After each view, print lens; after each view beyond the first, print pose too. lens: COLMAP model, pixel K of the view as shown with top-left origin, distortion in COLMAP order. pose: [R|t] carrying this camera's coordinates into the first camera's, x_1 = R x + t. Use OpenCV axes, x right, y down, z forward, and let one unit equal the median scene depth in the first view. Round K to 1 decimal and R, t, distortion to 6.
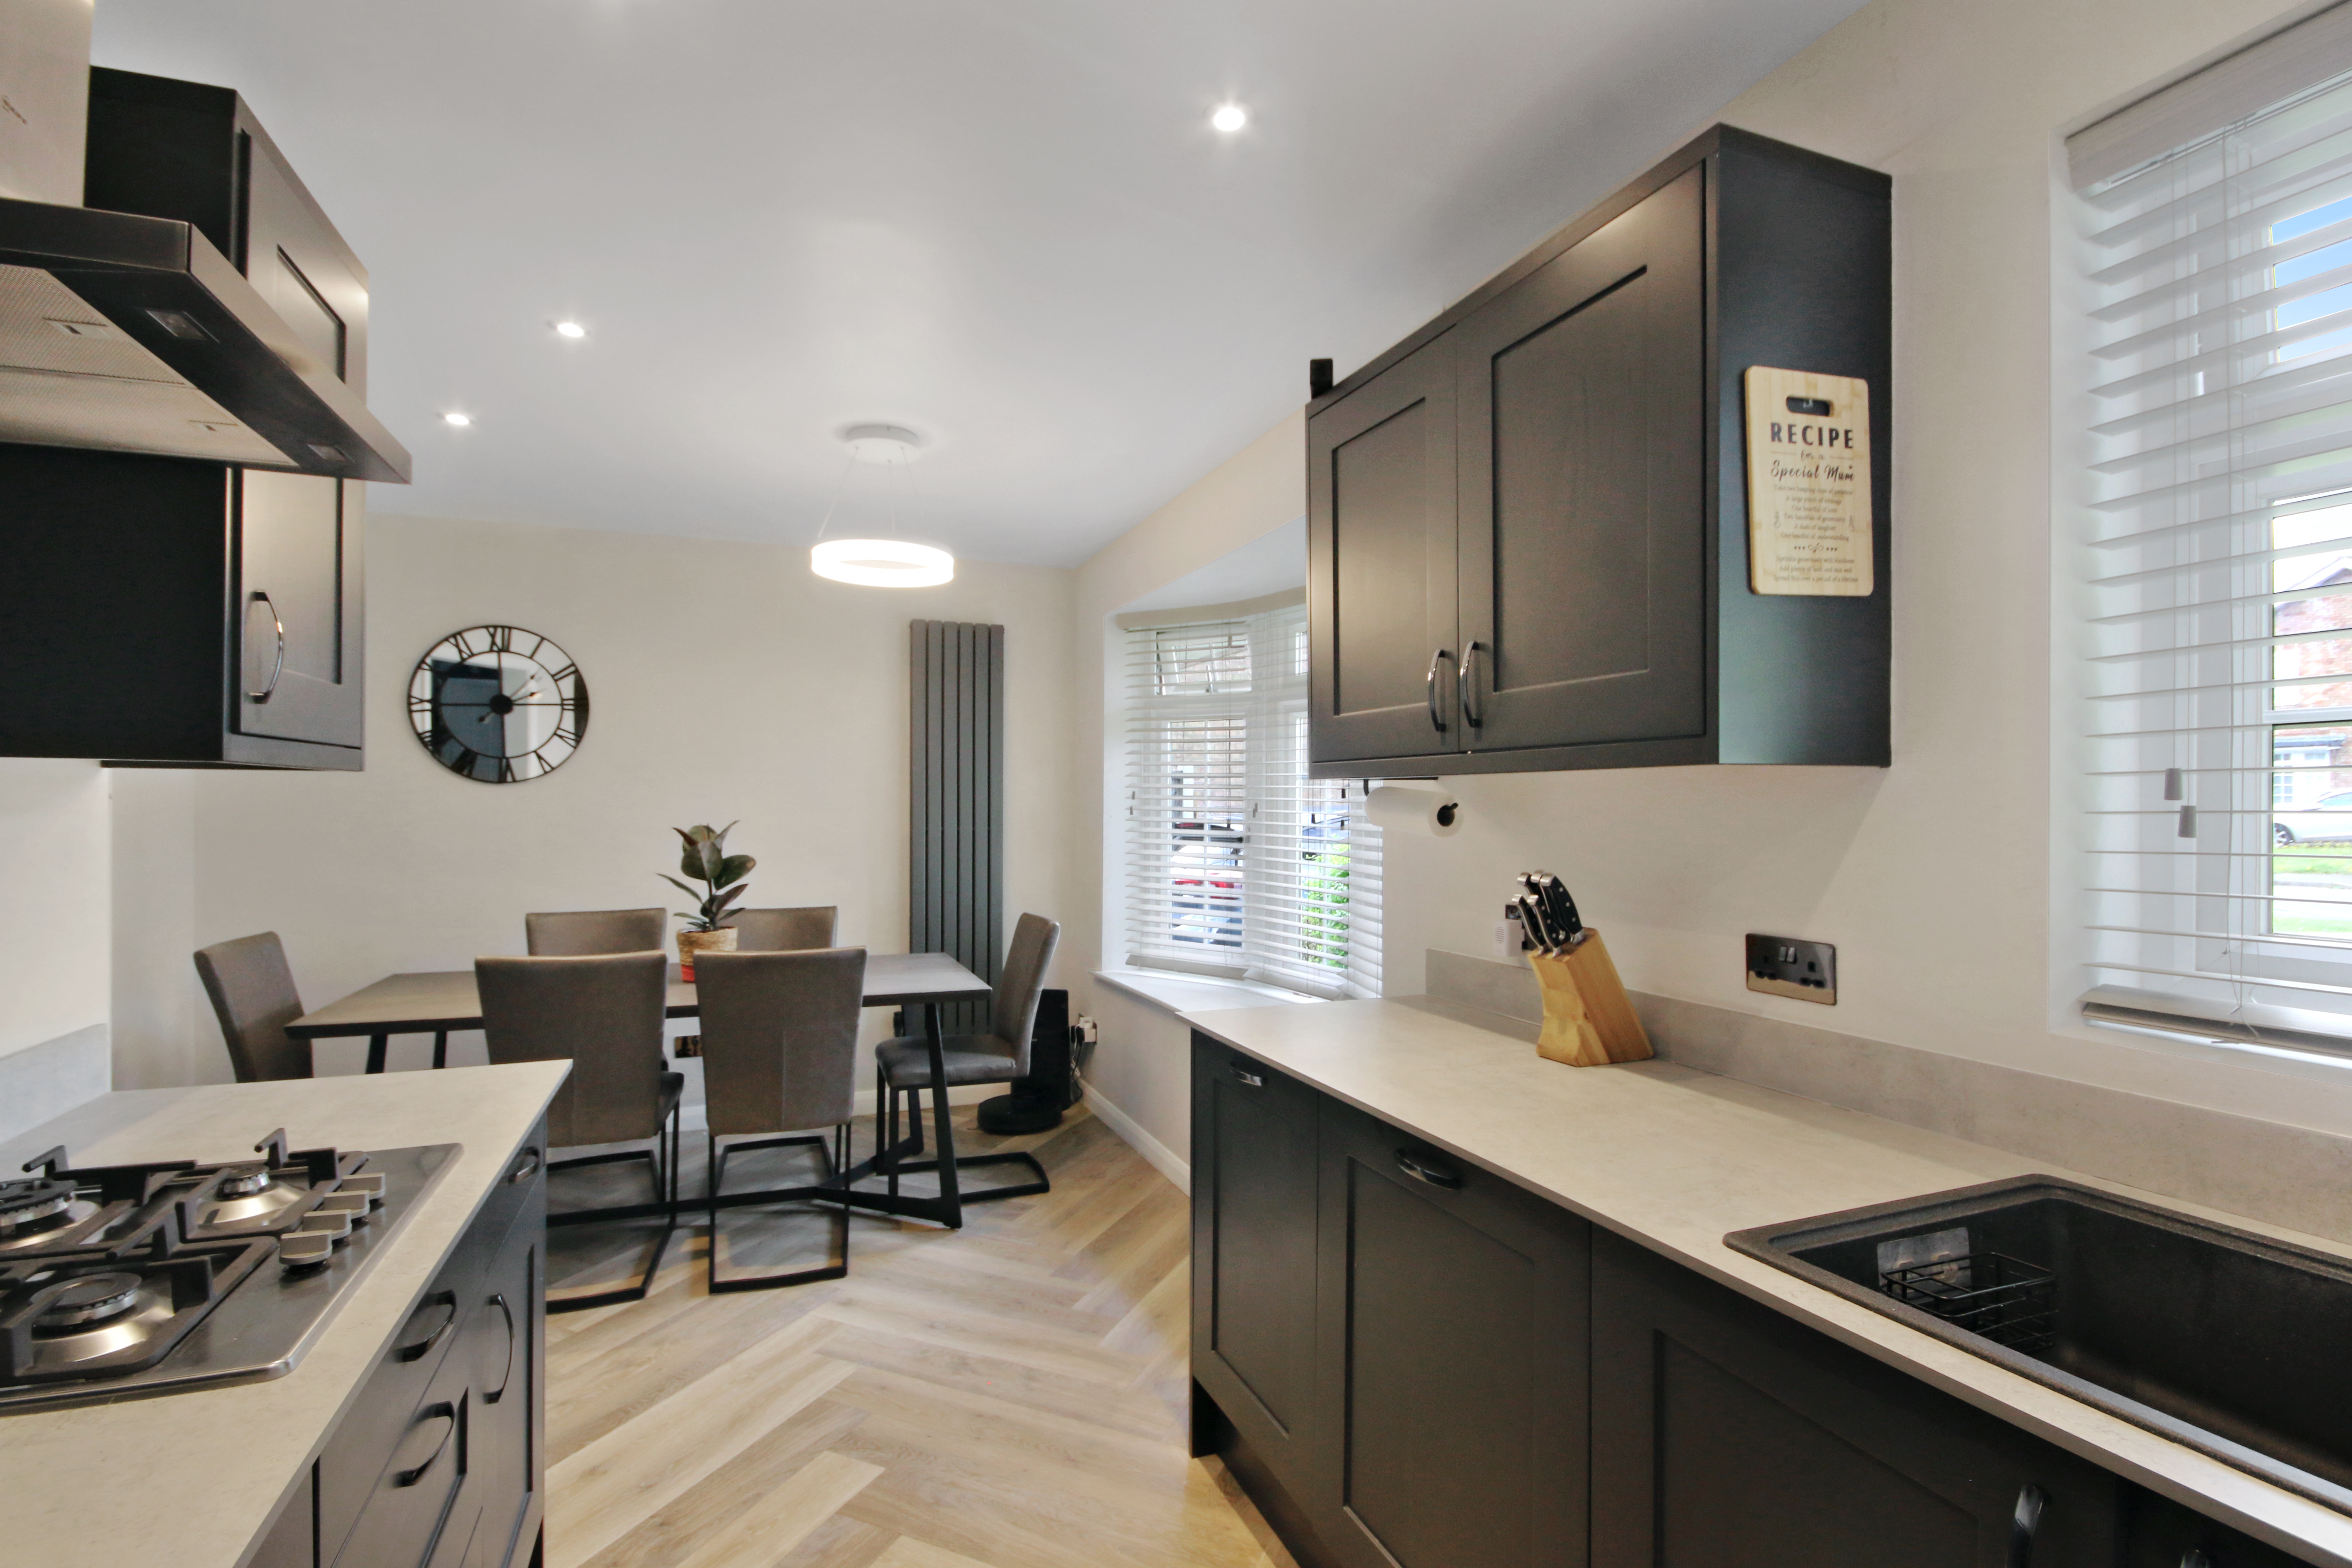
lens RADIAL K [[1102.5, 0, 1183.7], [0, 1102.5, 787.8], [0, 0, 1]] dist [0.012237, -0.007023]
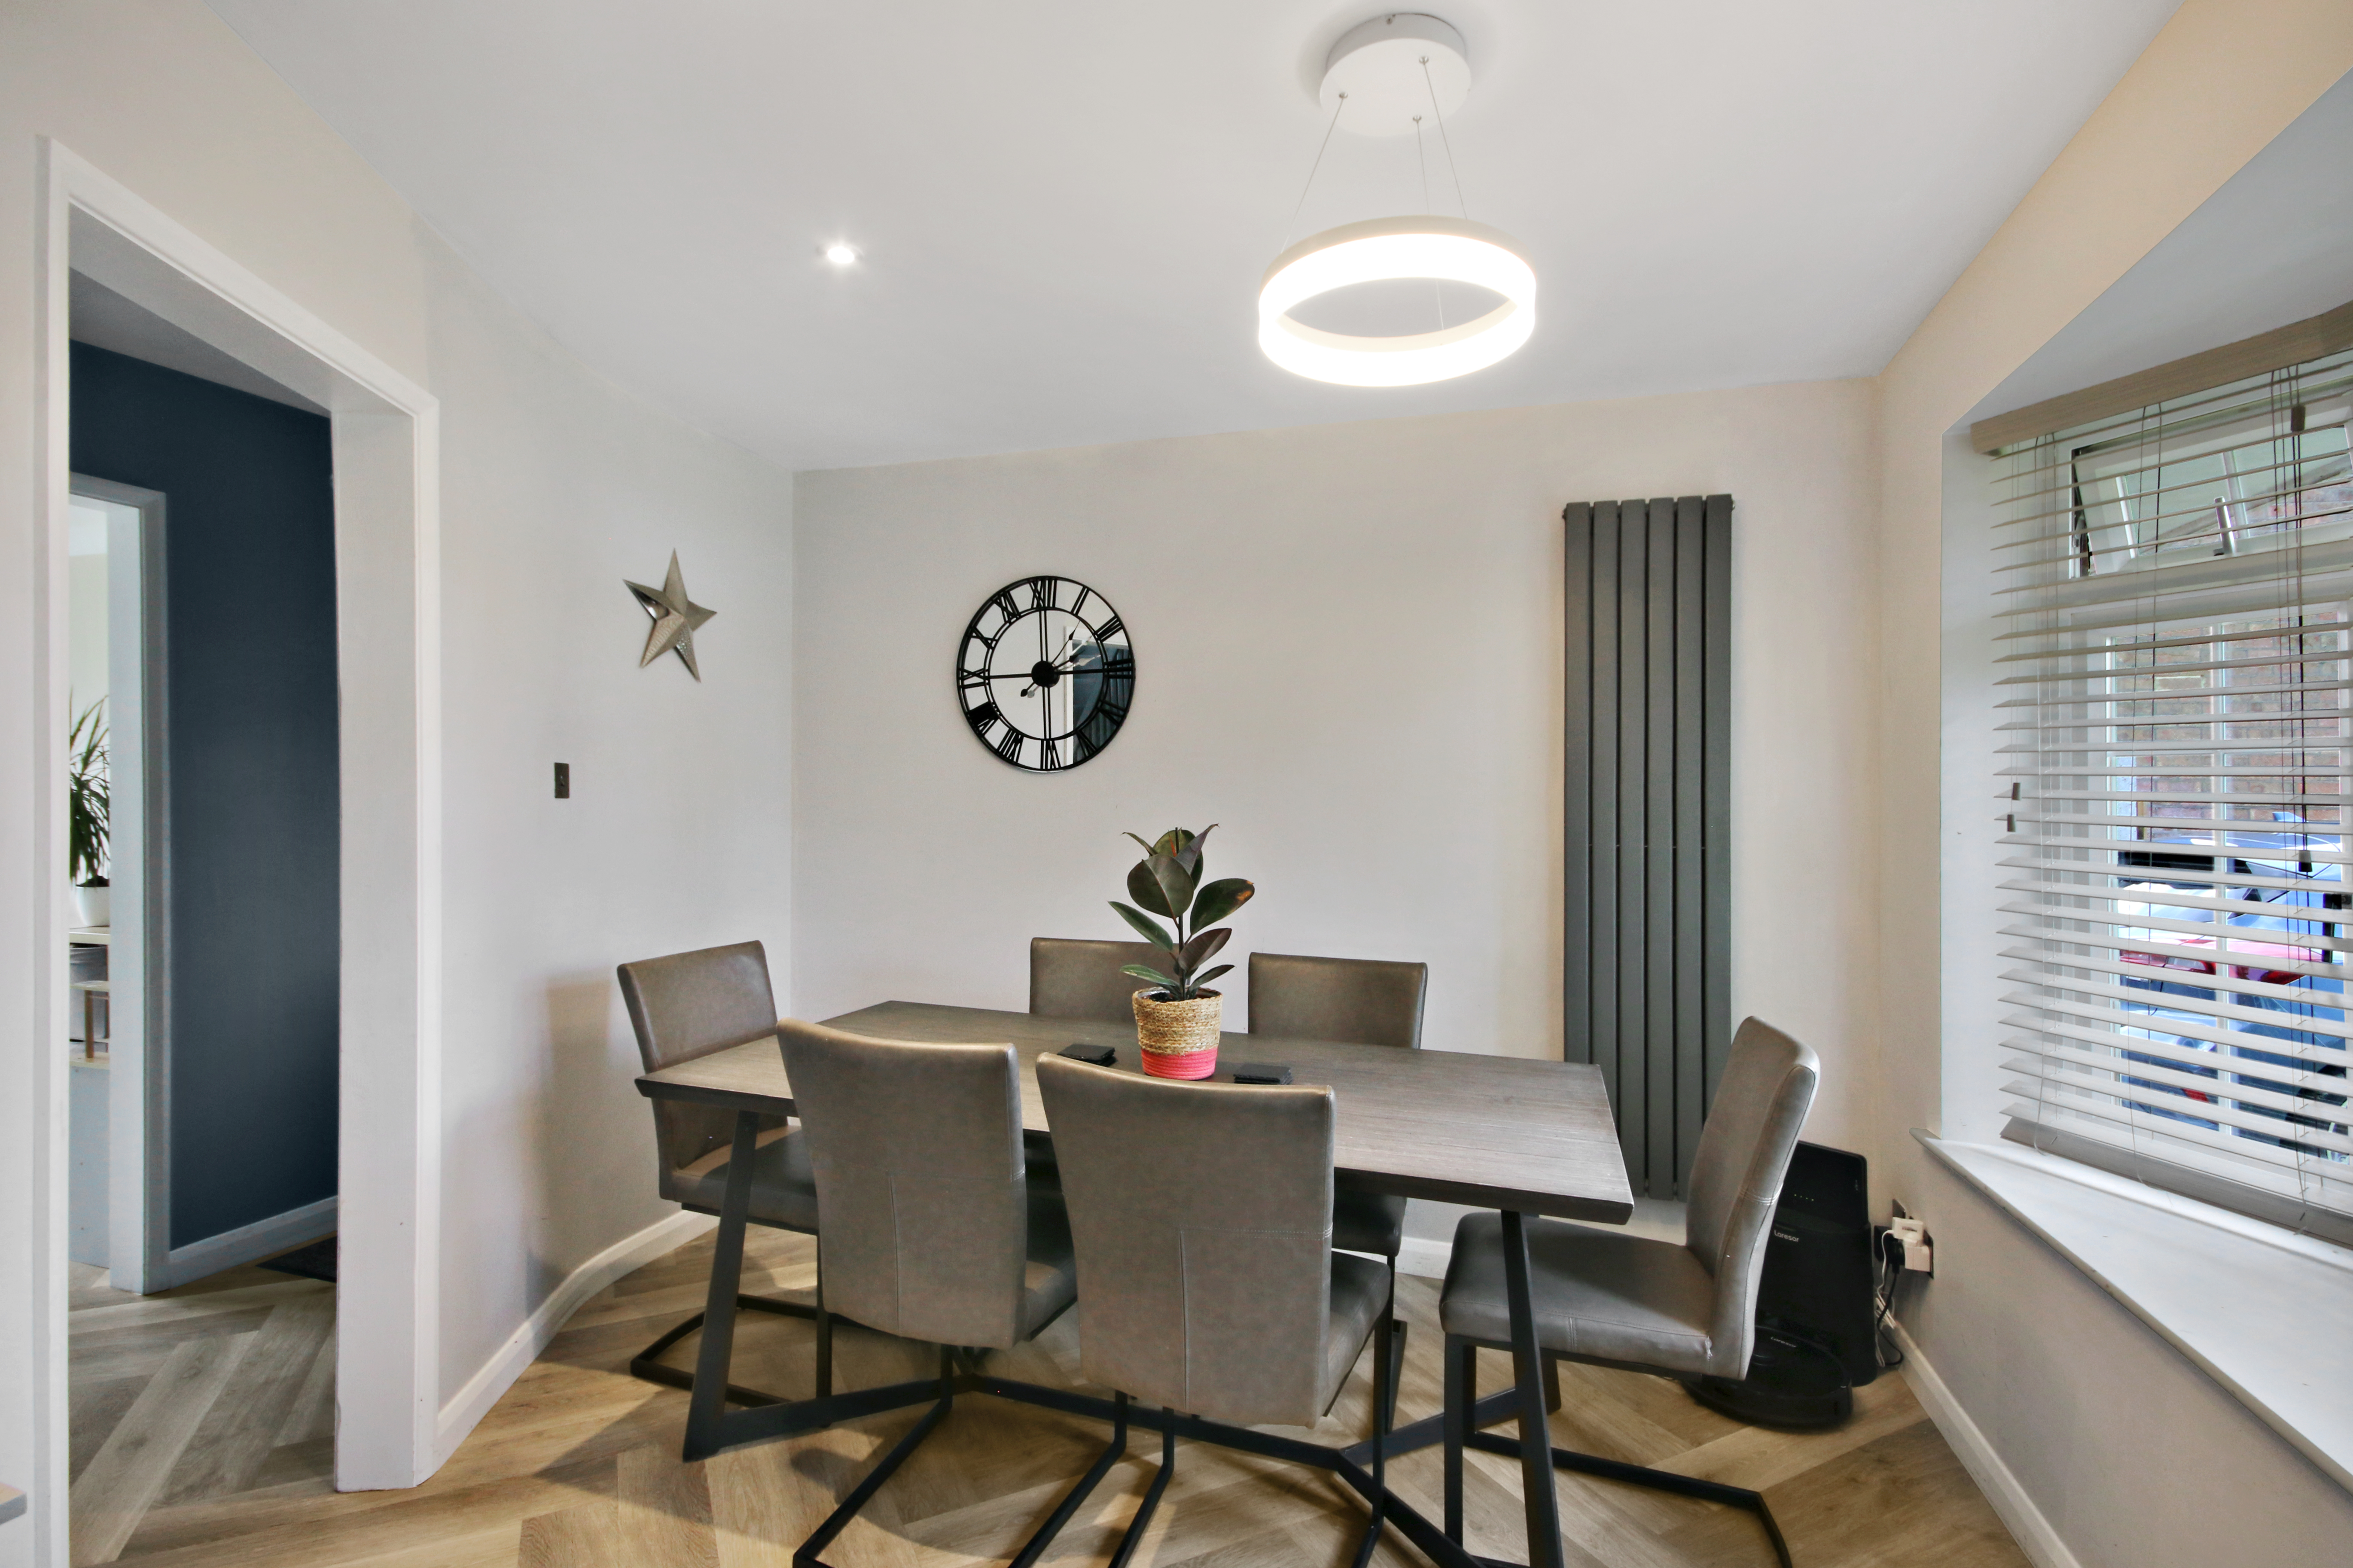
lens RADIAL K [[1102.9, 0, 1194.5], [0, 1102.9, 775.2], [0, 0, 1]] dist [0.012237, -0.007023]
pose [[0.770237, -0.009317, -0.637690, -0.014895], [-0.008651, 0.999649, -0.025054, 0.018117], [0.637699, 0.024814, 0.769886, 0.440089]]
